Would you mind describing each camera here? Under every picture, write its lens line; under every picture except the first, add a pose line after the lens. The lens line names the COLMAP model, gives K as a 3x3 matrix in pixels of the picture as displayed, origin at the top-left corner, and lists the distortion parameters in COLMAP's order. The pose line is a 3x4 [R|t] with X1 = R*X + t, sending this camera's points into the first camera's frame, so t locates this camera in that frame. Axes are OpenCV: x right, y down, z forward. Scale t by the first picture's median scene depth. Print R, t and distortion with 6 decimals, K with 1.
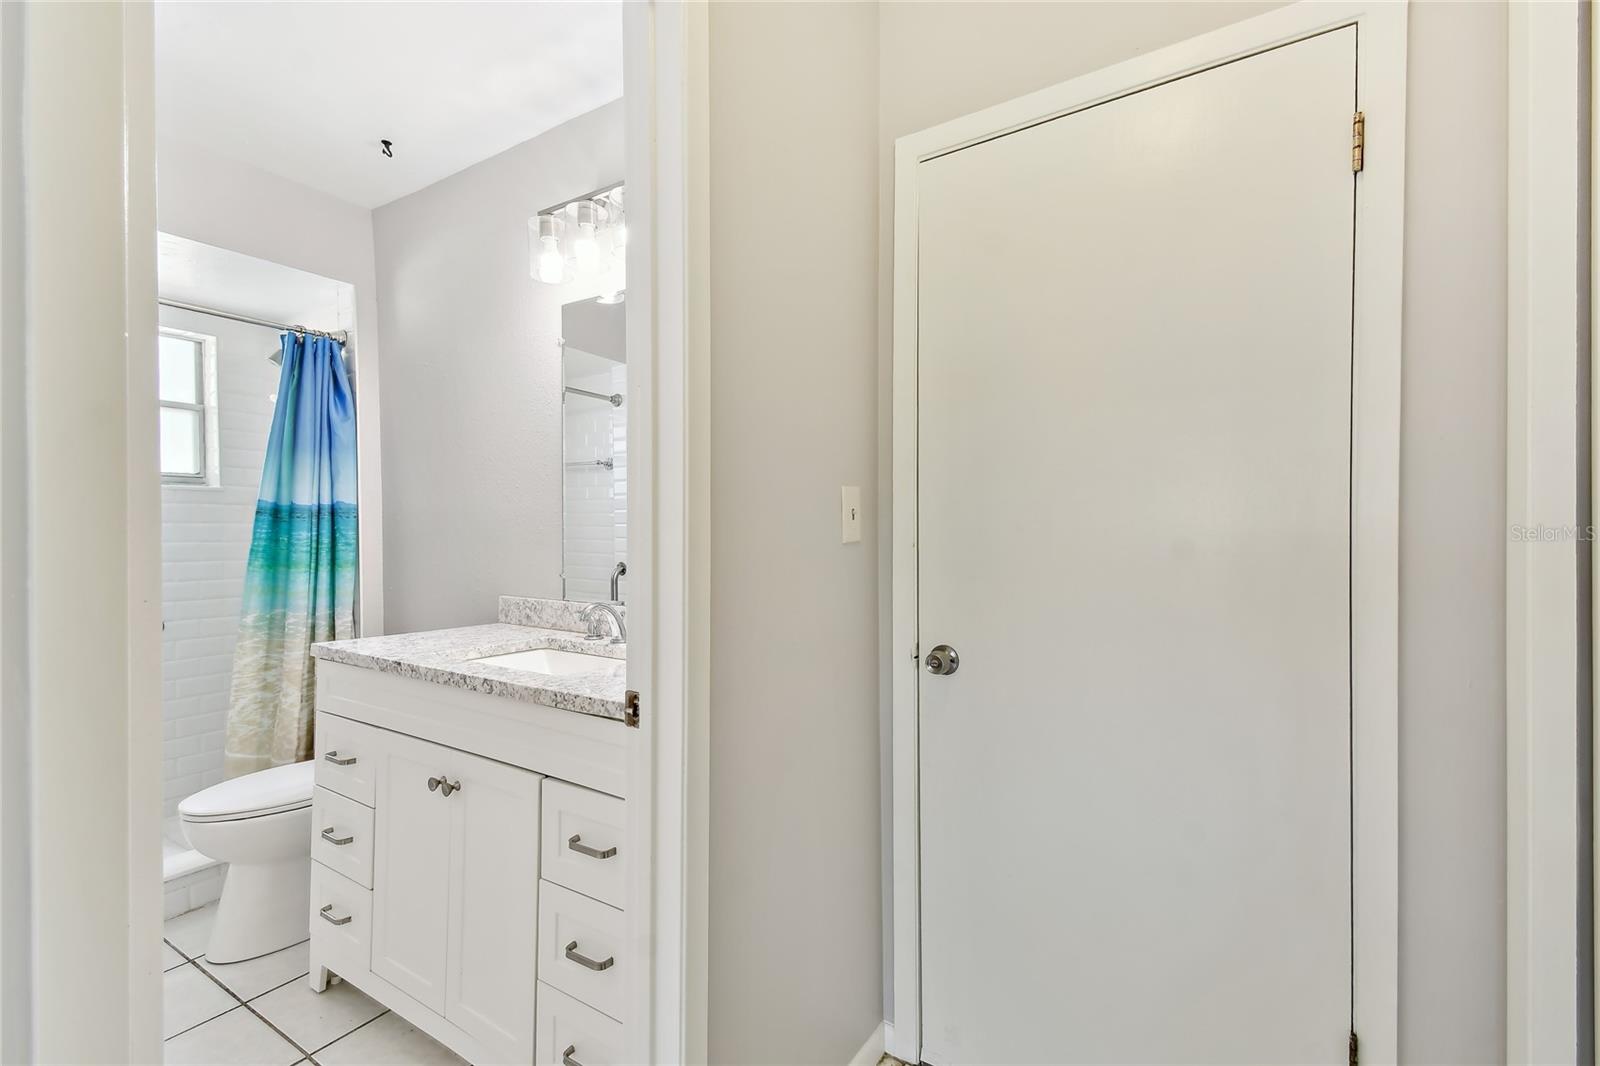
lens RADIAL K [[707.8, 0, 802.7], [0, 707.8, 539.7], [0, 0, 1]] dist [0.055221, -0.017203]
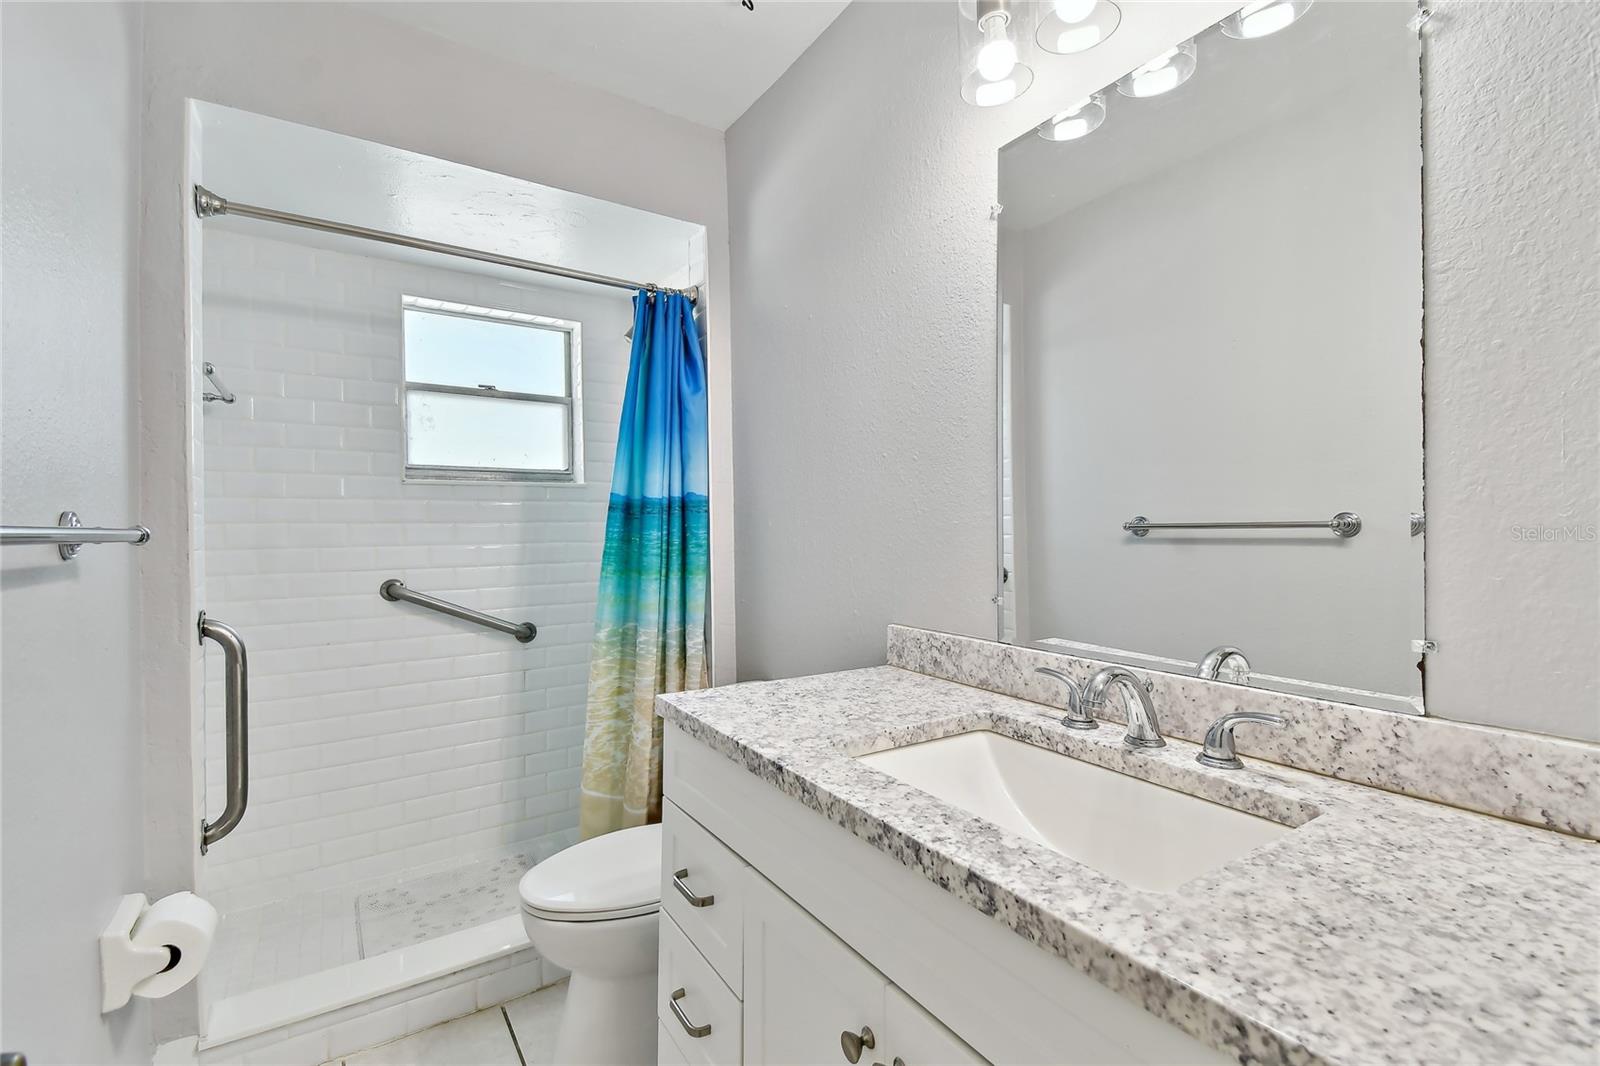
lens RADIAL K [[707.8, 0, 802.7], [0, 707.8, 539.7], [0, 0, 1]] dist [0.055221, -0.017203]
pose [[0.915453, -0.000153, -0.402425, -0.210469], [0.001225, 0.999996, 0.002405, -0.002434], [0.402423, -0.002695, 0.915450, 0.329239]]
